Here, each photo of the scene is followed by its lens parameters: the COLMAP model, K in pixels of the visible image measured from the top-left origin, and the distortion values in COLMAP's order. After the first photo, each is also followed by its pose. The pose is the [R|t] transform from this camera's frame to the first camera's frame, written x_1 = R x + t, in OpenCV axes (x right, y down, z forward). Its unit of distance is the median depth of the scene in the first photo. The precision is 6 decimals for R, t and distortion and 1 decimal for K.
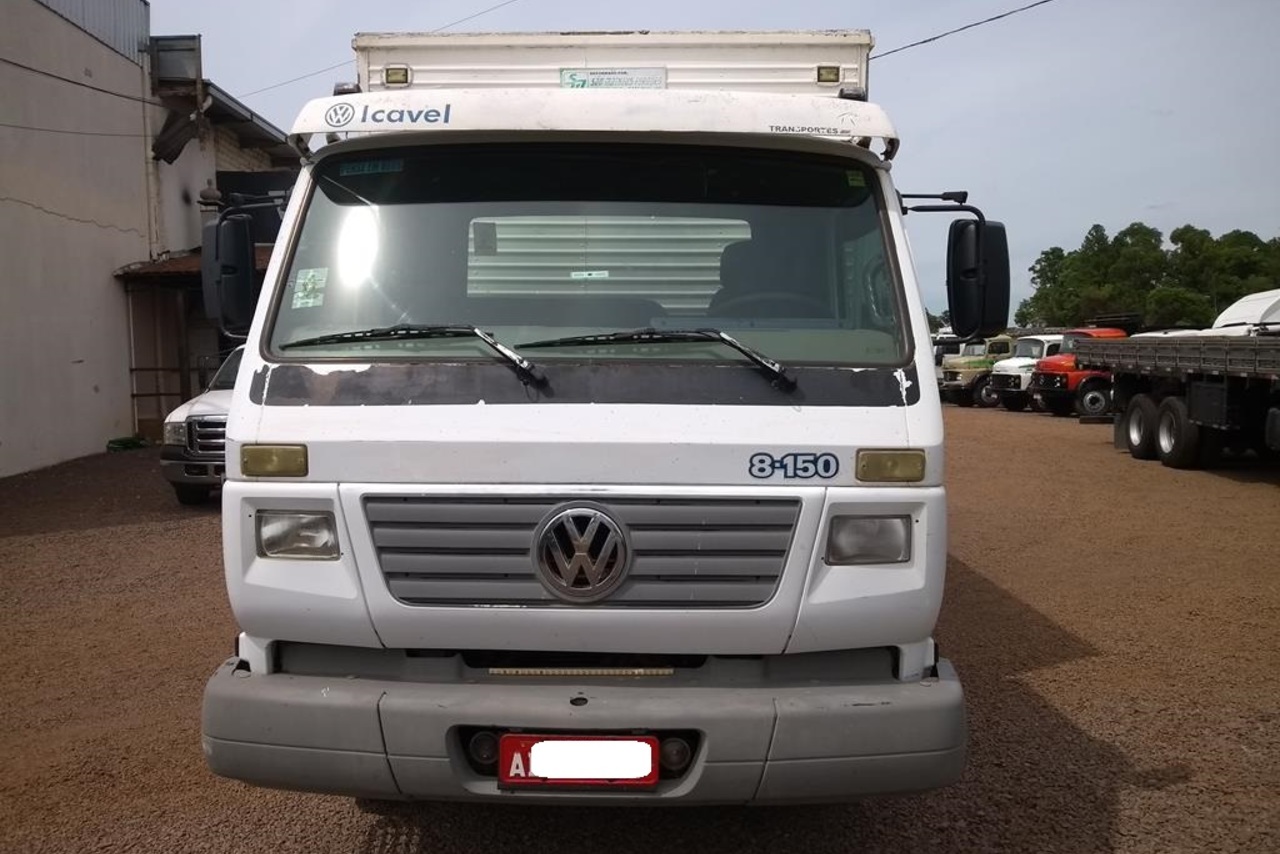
lens RADIAL K [[987.7, 0, 640.0], [0, 987.7, 427.0], [0, 0, 1]] dist [0.128056, -0.288423]
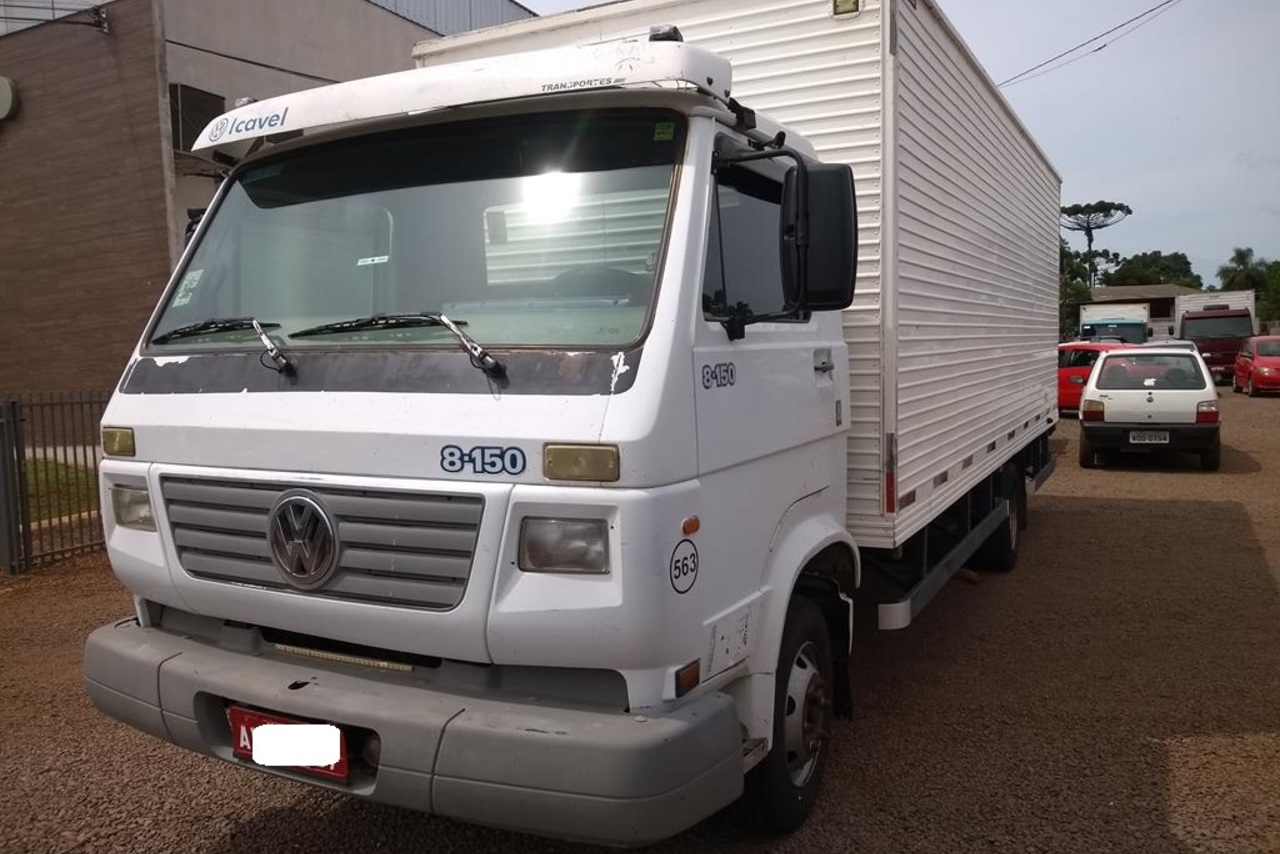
lens RADIAL K [[987.7, 0, 640.0], [0, 987.7, 427.0], [0, 0, 1]] dist [0.128056, -0.288423]
pose [[0.890037, 0.015230, -0.455633, 0.697077], [-0.008008, 0.999810, 0.017777, -0.008597], [0.455817, -0.012174, 0.889990, 0.251920]]
